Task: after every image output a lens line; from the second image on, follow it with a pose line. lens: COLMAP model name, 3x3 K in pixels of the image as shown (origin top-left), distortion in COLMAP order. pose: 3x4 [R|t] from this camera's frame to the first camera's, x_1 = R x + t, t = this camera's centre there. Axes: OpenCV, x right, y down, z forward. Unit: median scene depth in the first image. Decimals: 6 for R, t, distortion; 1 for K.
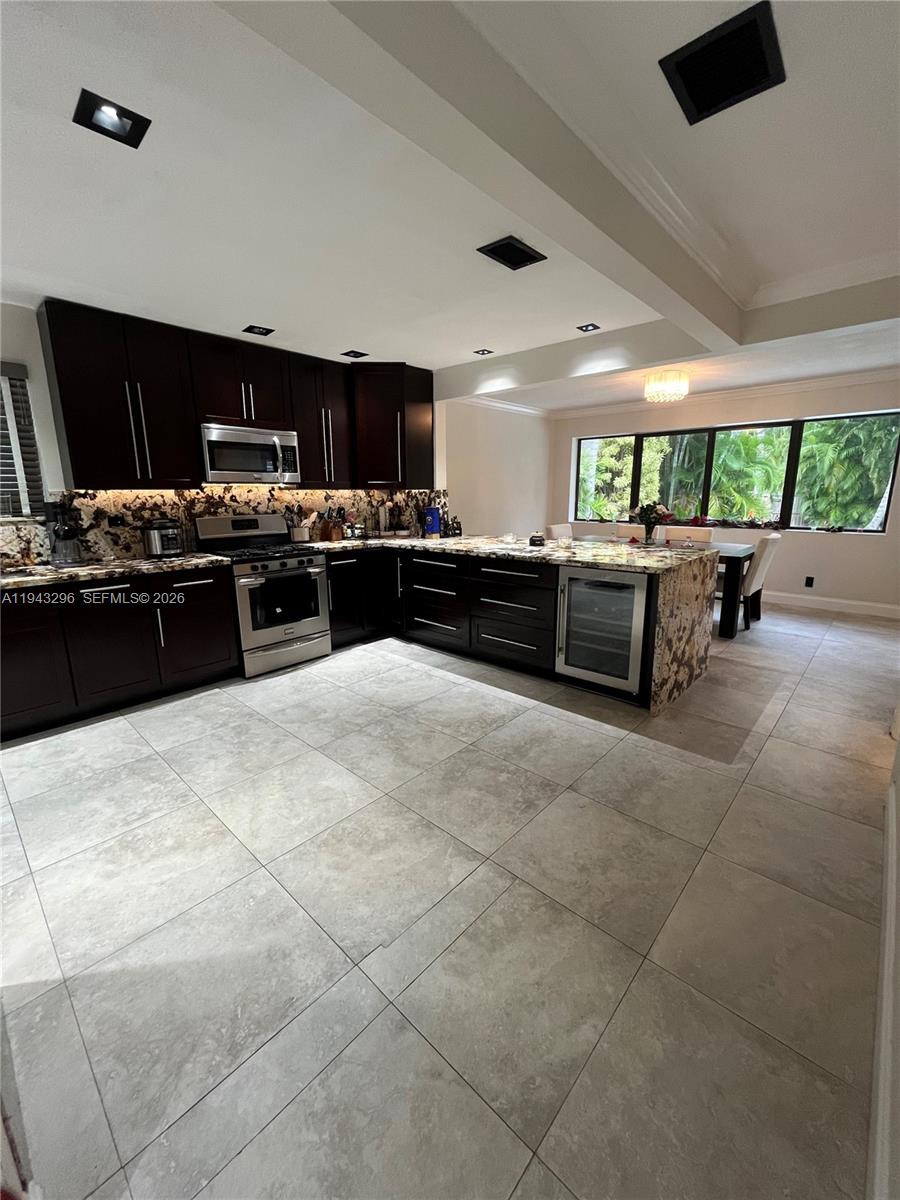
lens RADIAL K [[484.3, 0, 450.0], [0, 484.3, 600.0], [0, 0, 1]] dist [-0.000034, -0.000045]
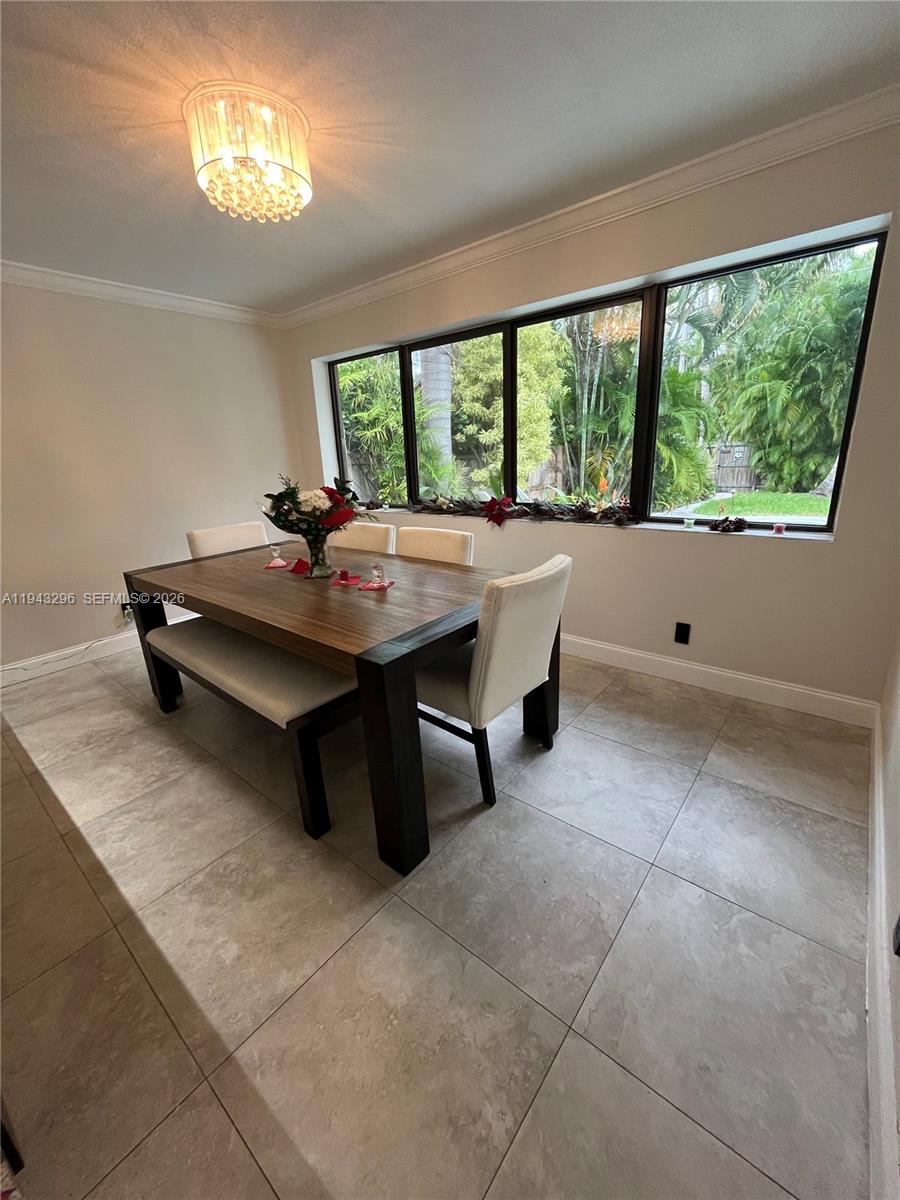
lens RADIAL K [[484.3, 0, 450.0], [0, 484.3, 600.0], [0, 0, 1]] dist [-0.000034, -0.000045]
pose [[0.997718, -0.051367, 0.043829, 0.170326], [0.047923, 0.995932, 0.076314, -0.041035], [-0.047571, -0.074039, 0.996120, 0.184618]]
